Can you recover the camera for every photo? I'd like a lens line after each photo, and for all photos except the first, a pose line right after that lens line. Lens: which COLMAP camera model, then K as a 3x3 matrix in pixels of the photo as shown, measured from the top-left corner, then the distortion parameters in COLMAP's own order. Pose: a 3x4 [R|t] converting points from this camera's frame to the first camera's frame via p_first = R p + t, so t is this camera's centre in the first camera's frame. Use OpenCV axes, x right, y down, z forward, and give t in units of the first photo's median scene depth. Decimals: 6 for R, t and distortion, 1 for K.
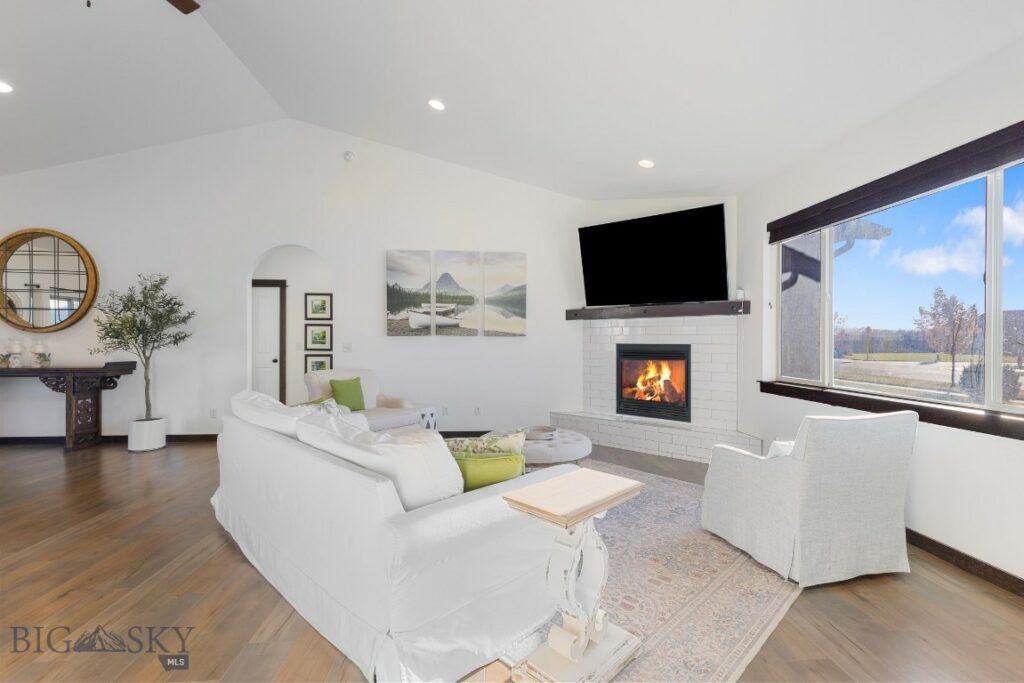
lens RADIAL K [[457.9, 0, 517.7], [0, 457.9, 345.6], [0, 0, 1]] dist [-0.002838, -0.000561]
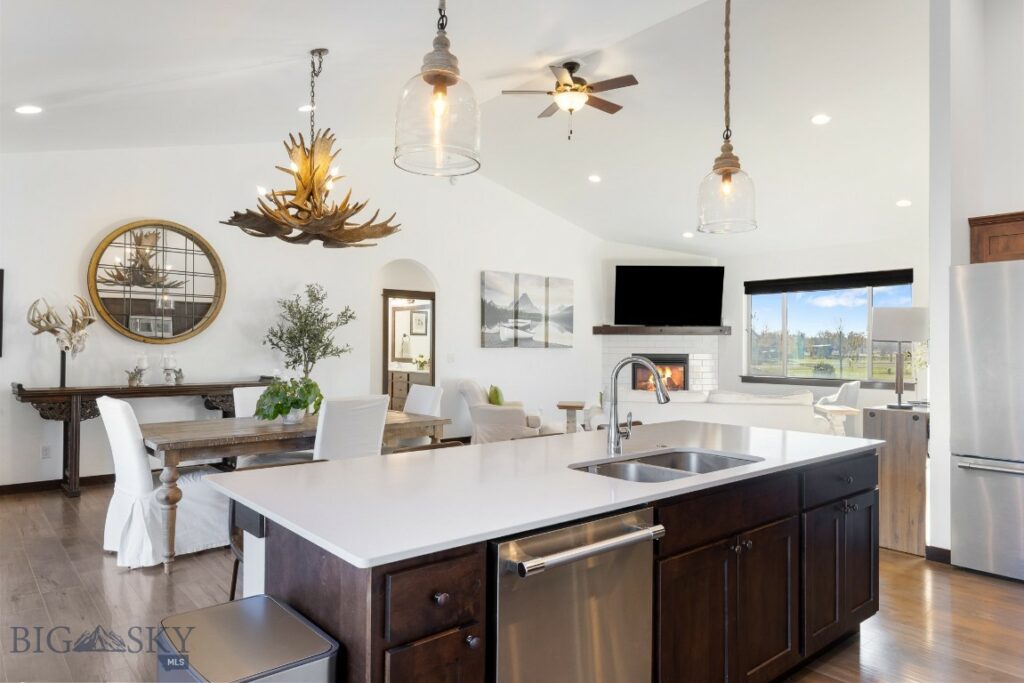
lens RADIAL K [[688.9, 0, 509.5], [0, 688.9, 341.4], [0, 0, 1]] dist [-0.004237, -0.000442]
pose [[0.796379, 0.005107, 0.604776, -1.243285], [0.005276, 0.999868, -0.015391, -0.010165], [-0.604774, 0.015448, 0.796247, -0.361535]]
